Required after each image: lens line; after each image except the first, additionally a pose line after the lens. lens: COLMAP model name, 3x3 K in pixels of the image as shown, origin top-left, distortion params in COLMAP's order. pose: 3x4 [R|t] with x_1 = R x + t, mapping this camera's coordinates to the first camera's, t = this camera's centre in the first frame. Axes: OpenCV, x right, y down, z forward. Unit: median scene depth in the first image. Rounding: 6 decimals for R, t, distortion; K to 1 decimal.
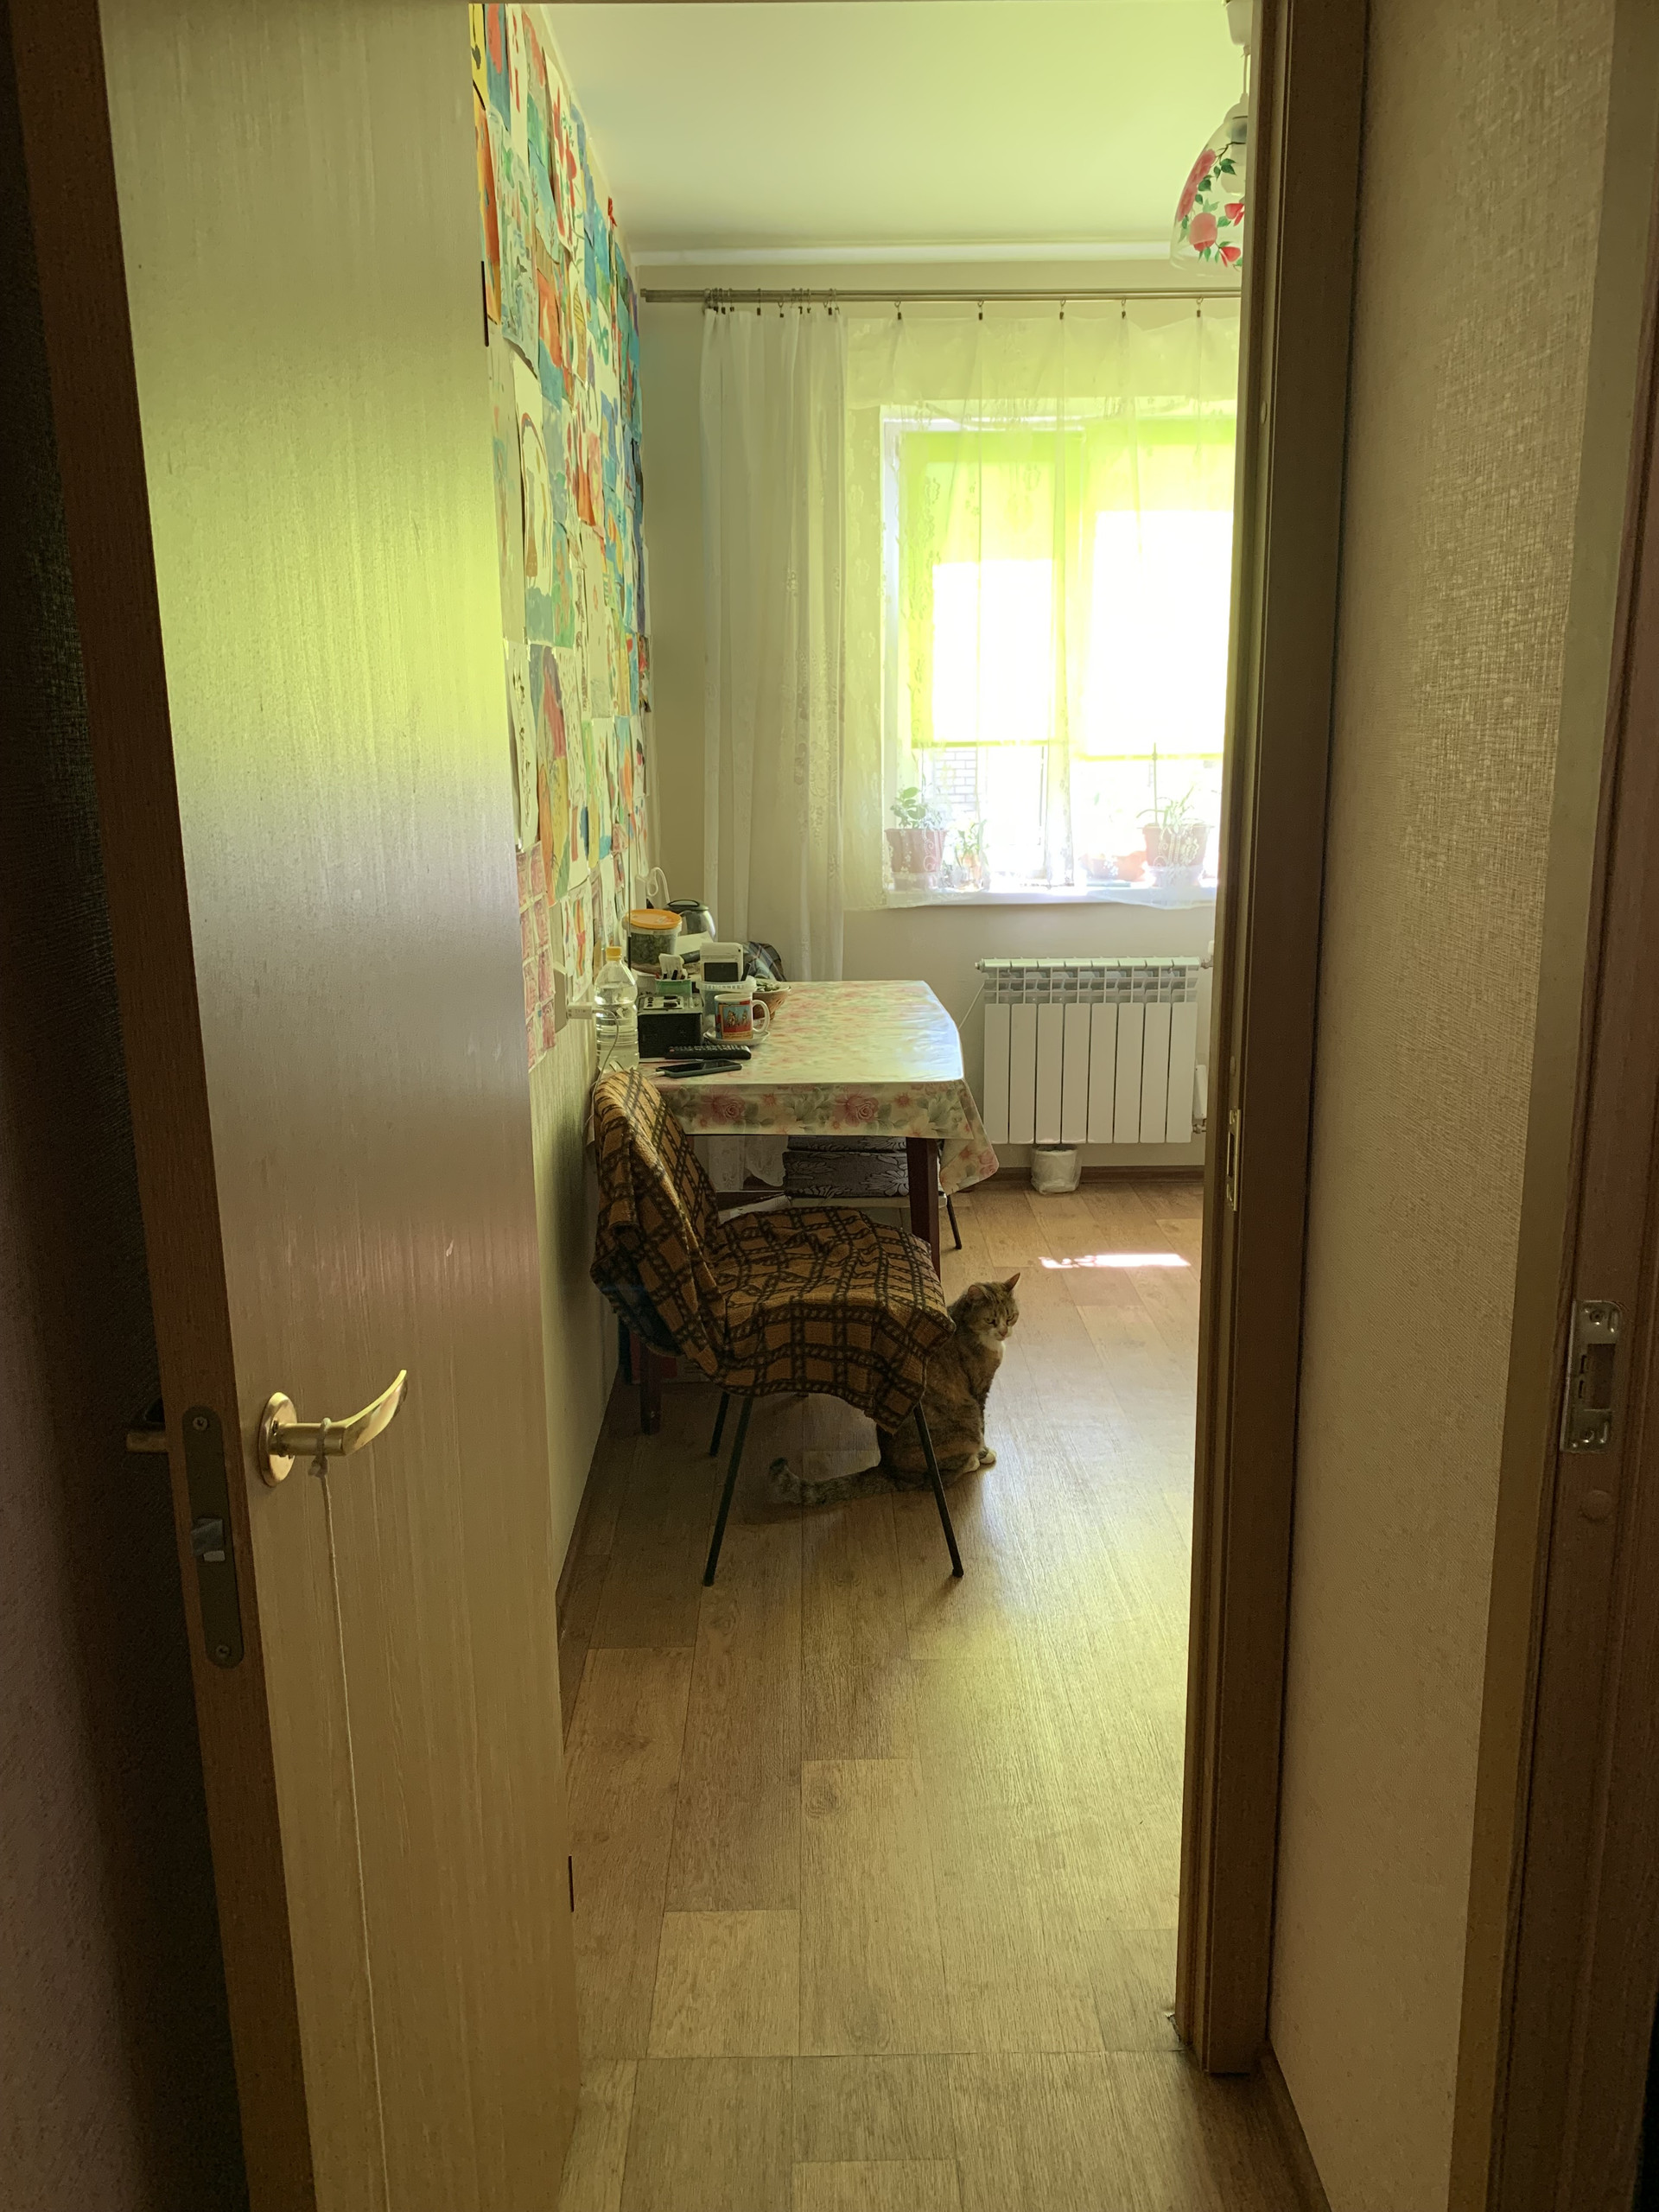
lens RADIAL K [[1695.1, 0, 814.8], [0, 1695.1, 1115.5], [0, 0, 1]] dist [0.035291, -0.030598]
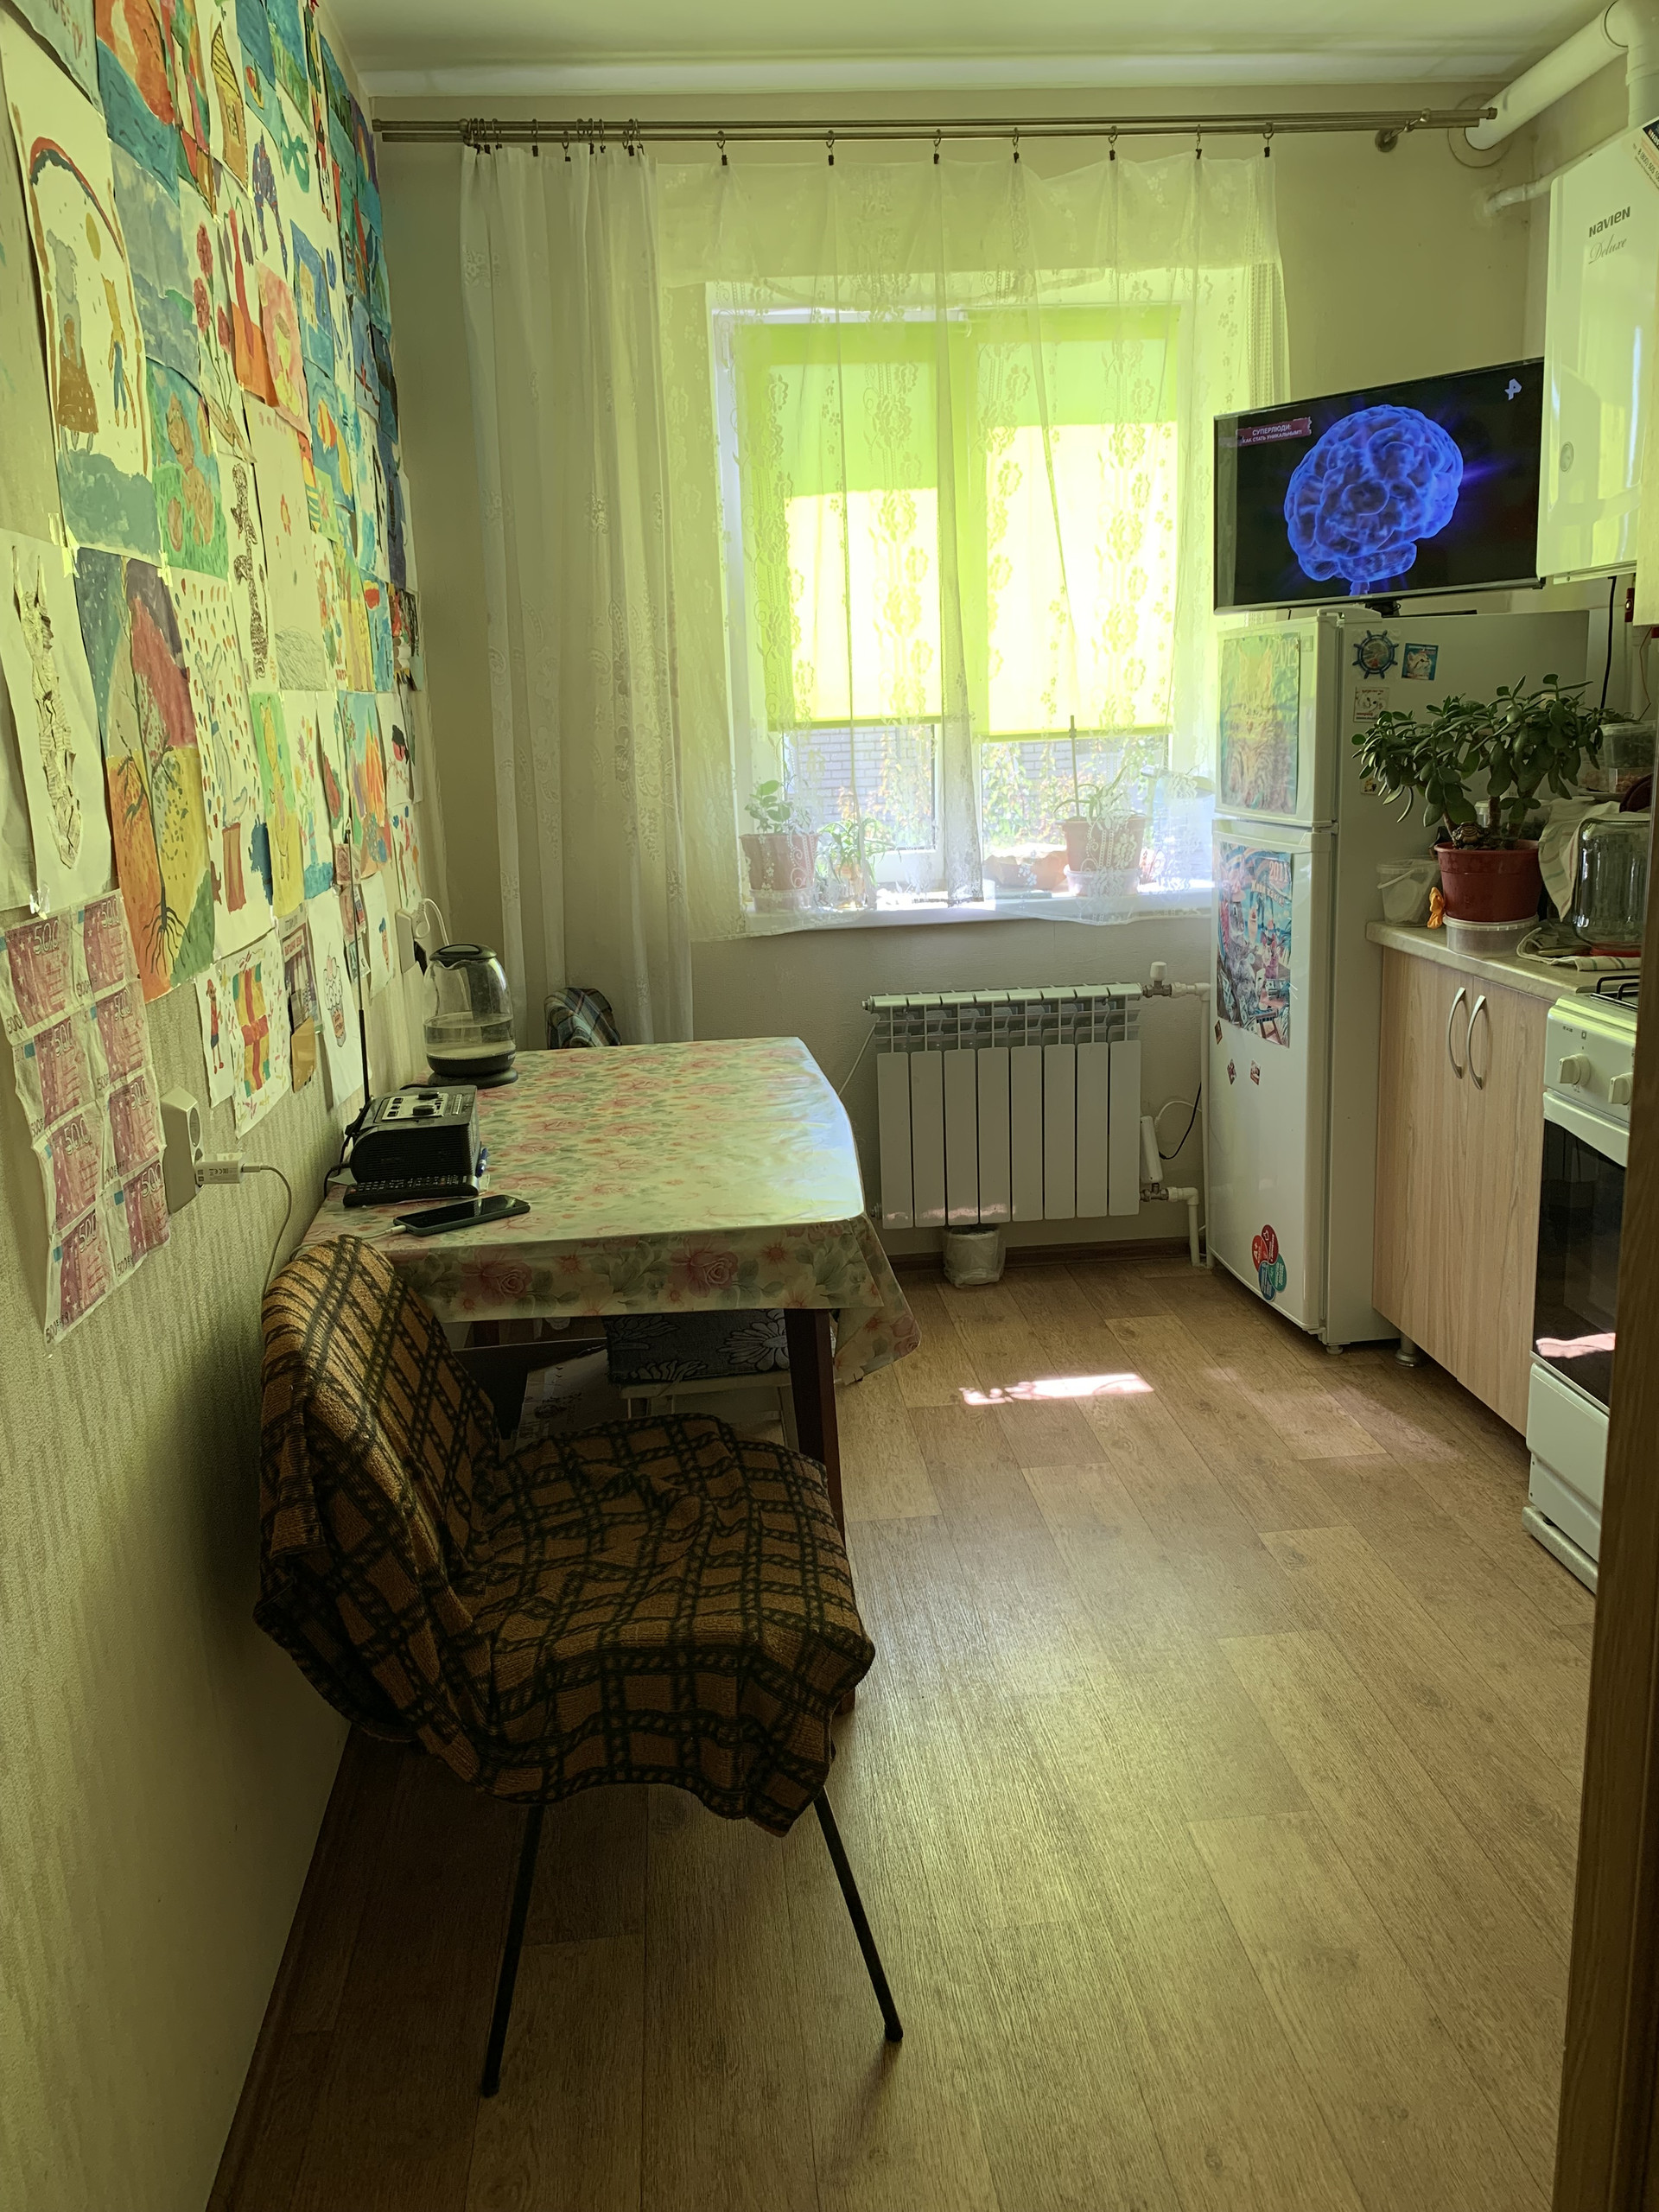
lens RADIAL K [[1695.1, 0, 832.2], [0, 1695.1, 1100.1], [0, 0, 1]] dist [0.035291, -0.030598]
pose [[0.995684, -0.045382, 0.080958, 0.019892], [0.045916, 0.998934, -0.004749, -0.053738], [-0.080656, 0.008445, 0.996706, 0.284632]]
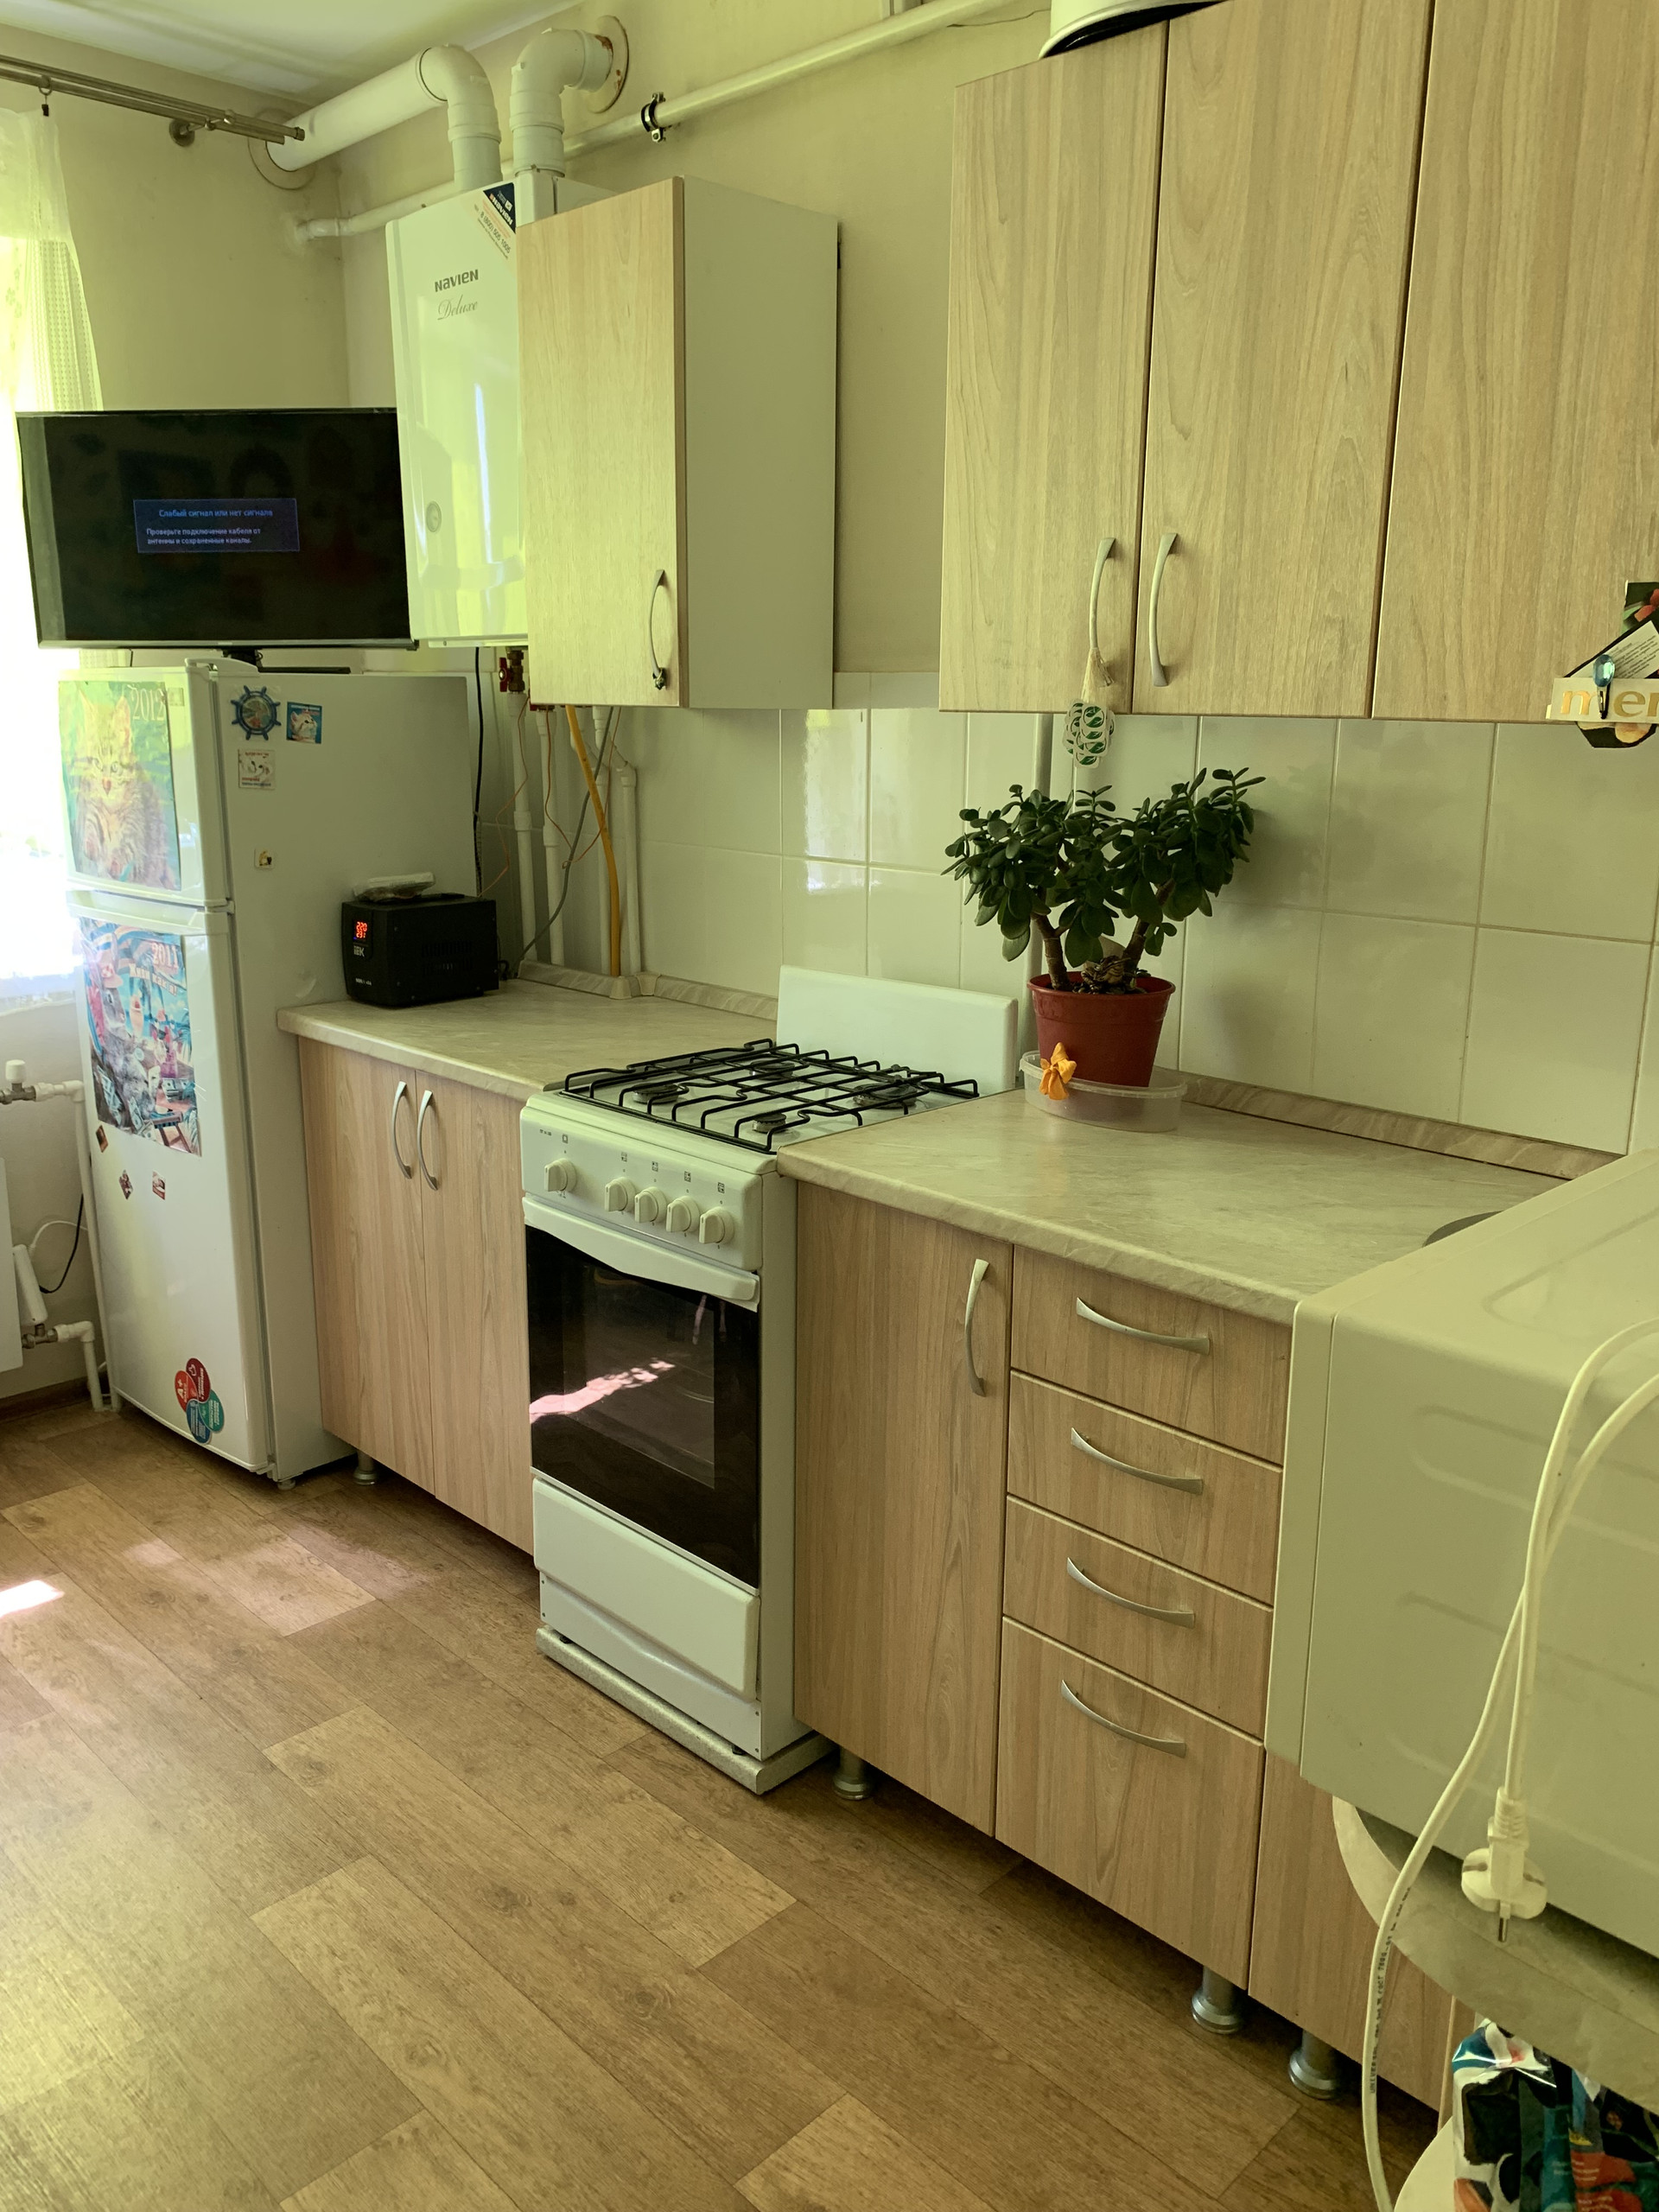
lens RADIAL K [[1695.1, 0, 821.0], [0, 1695.1, 1101.0], [0, 0, 1]] dist [0.035291, -0.030598]
pose [[0.716262, -0.139640, 0.683718, 0.006074], [0.142110, 0.988431, 0.052999, -0.101495], [-0.683208, 0.059202, 0.727820, 0.395601]]
